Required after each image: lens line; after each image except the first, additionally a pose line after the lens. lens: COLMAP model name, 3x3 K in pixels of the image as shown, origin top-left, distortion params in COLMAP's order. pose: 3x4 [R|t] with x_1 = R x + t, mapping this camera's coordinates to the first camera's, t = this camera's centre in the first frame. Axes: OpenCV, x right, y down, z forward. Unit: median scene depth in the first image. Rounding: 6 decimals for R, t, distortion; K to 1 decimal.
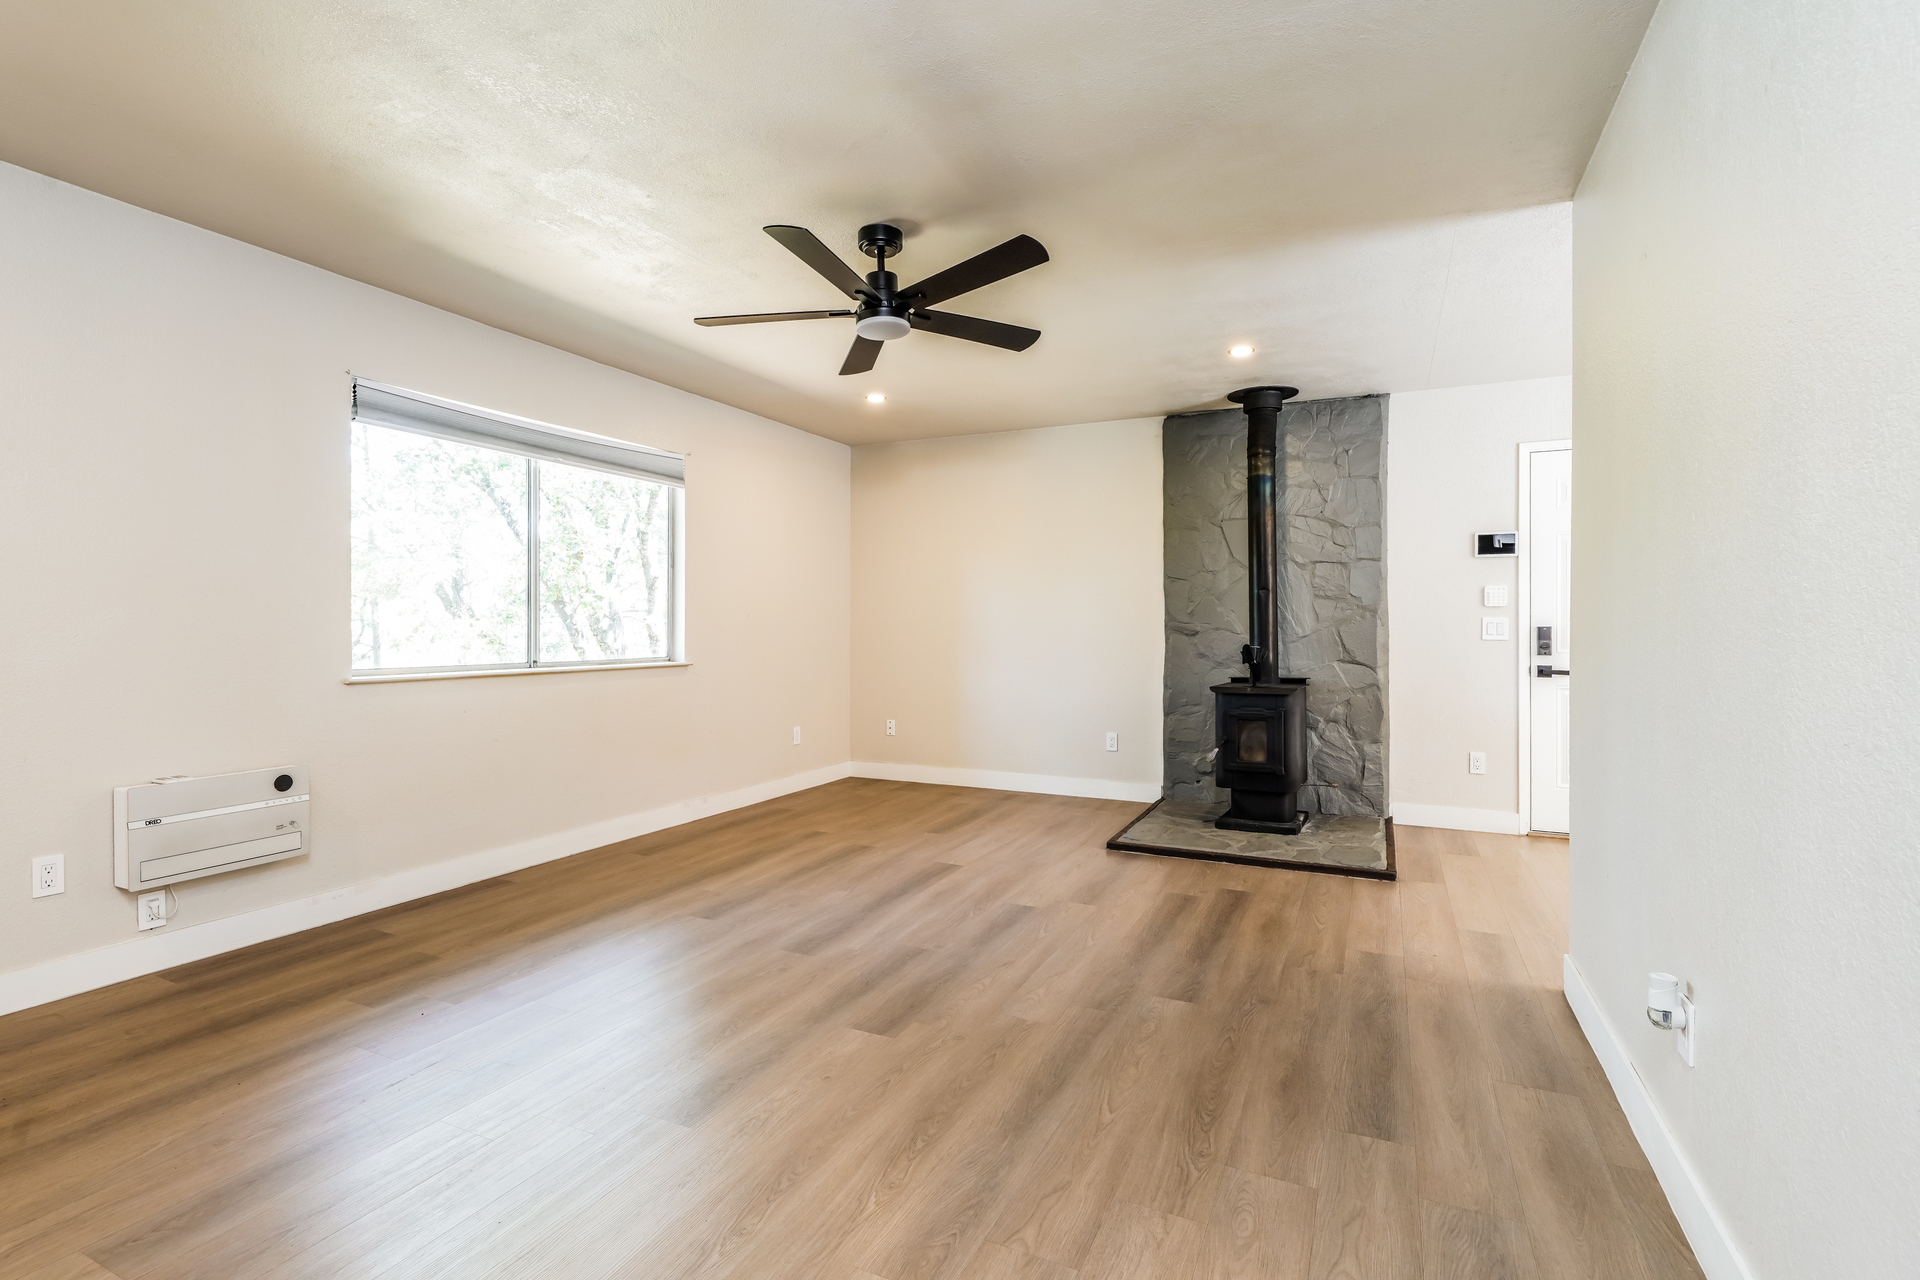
lens RADIAL K [[894.4, 0, 959.0], [0, 894.4, 619.3], [0, 0, 1]] dist [0.000479, -0.000380]
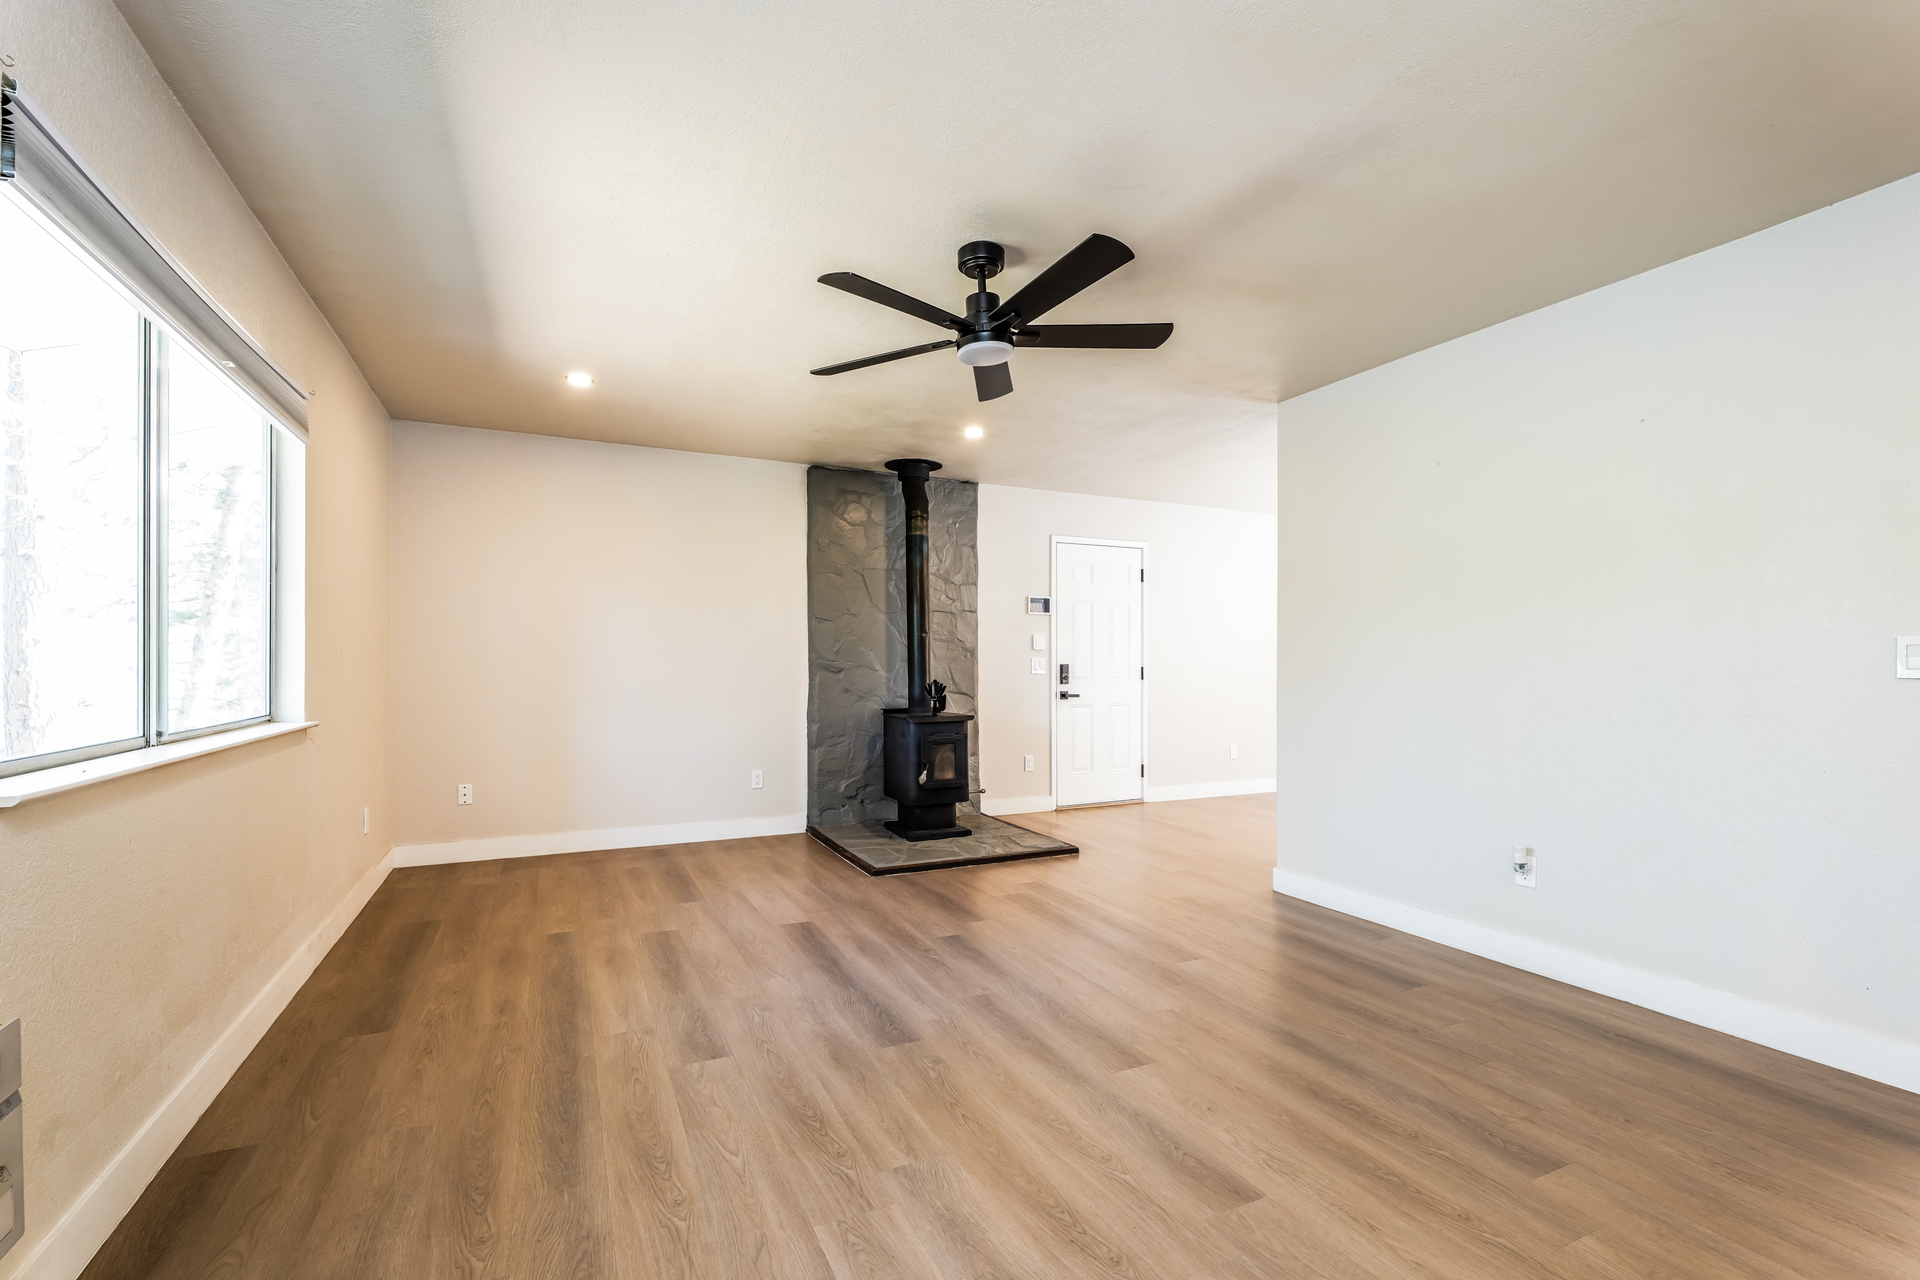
lens RADIAL K [[829.2, 0, 954.5], [0, 829.2, 662.9], [0, 0, 1]] dist [0.000022, -0.000401]
pose [[0.631397, 0.000214, 0.775460, -0.548597], [-0.008273, 0.999945, 0.006460, -0.001507], [-0.775416, -0.010494, 0.631364, 0.323726]]
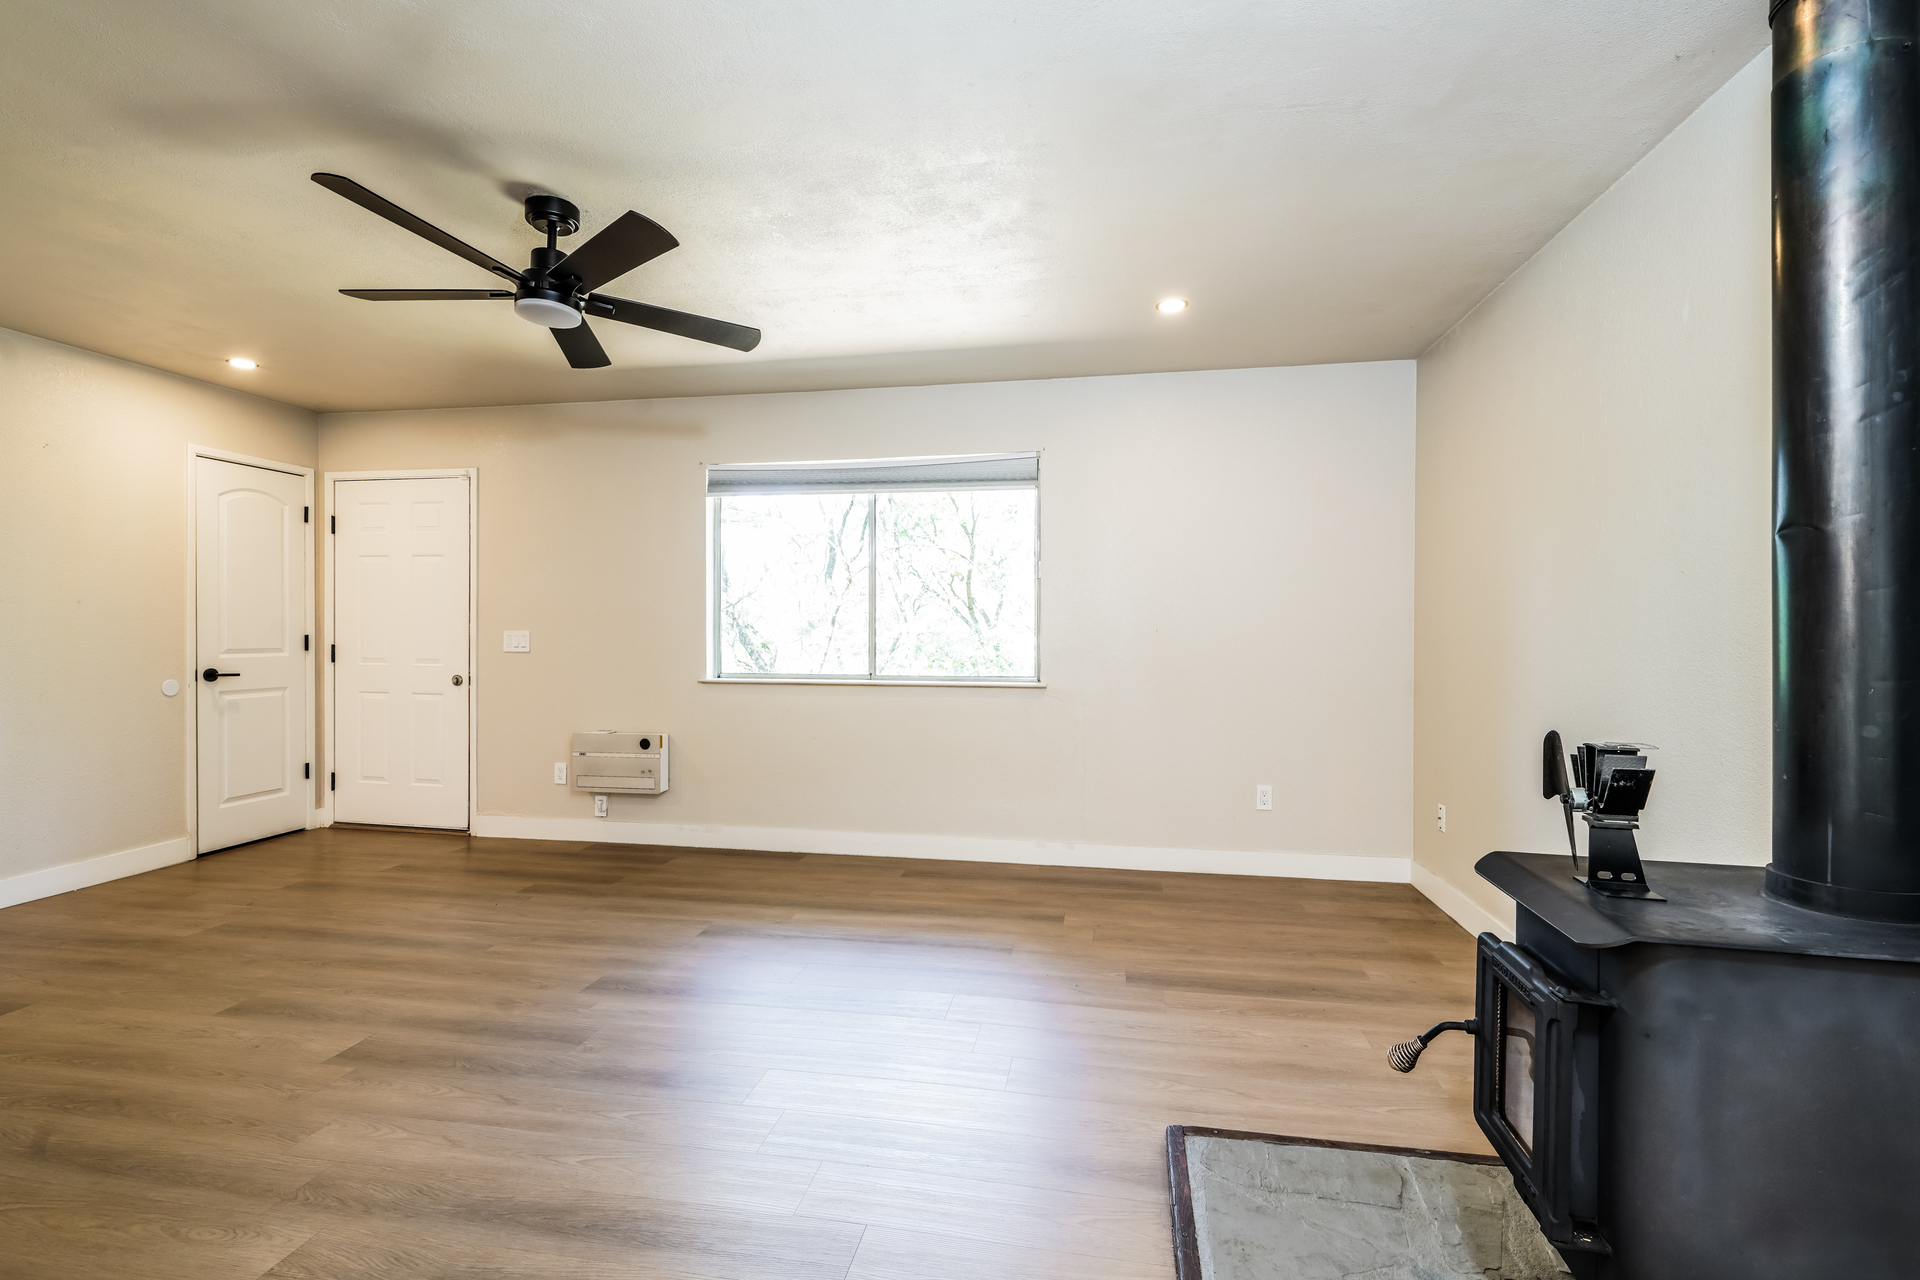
lens RADIAL K [[866.9, 0, 951.7], [0, 866.9, 633.0], [0, 0, 1]] dist [0.001693, -0.000078]
pose [[0.257337, 0.001744, -0.966320, 0.589905], [0.006276, 0.999974, 0.003476, -0.007367], [0.966301, -0.006959, 0.257319, 0.807736]]
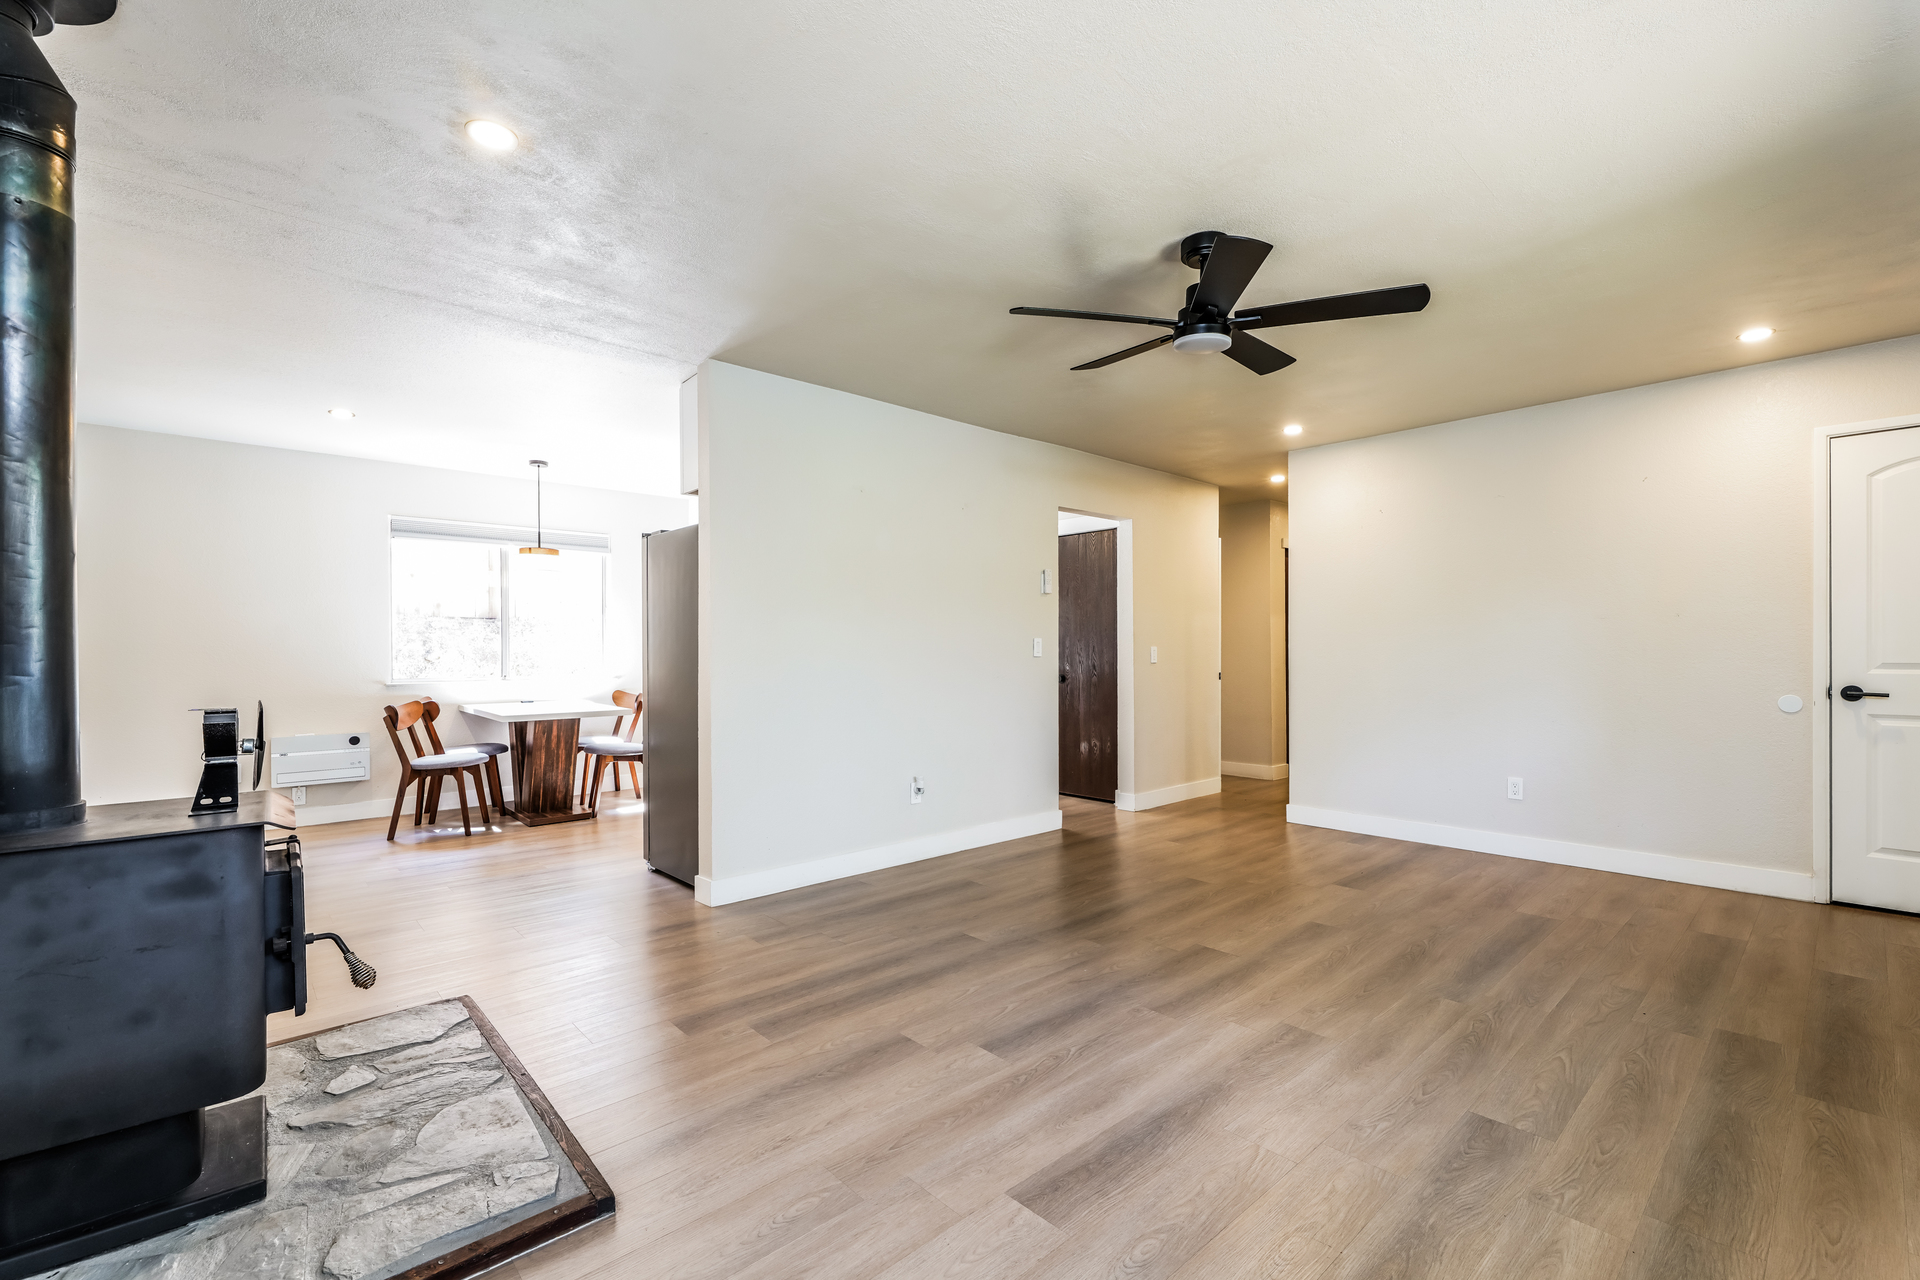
lens RADIAL K [[829.2, 0, 954.5], [0, 829.2, 662.9], [0, 0, 1]] dist [0.000022, -0.000401]
pose [[-0.923962, -0.007534, 0.382410, -0.122787], [-0.004223, 0.999946, 0.009499, 0.005948], [-0.382461, 0.007162, -0.923944, 1.328984]]
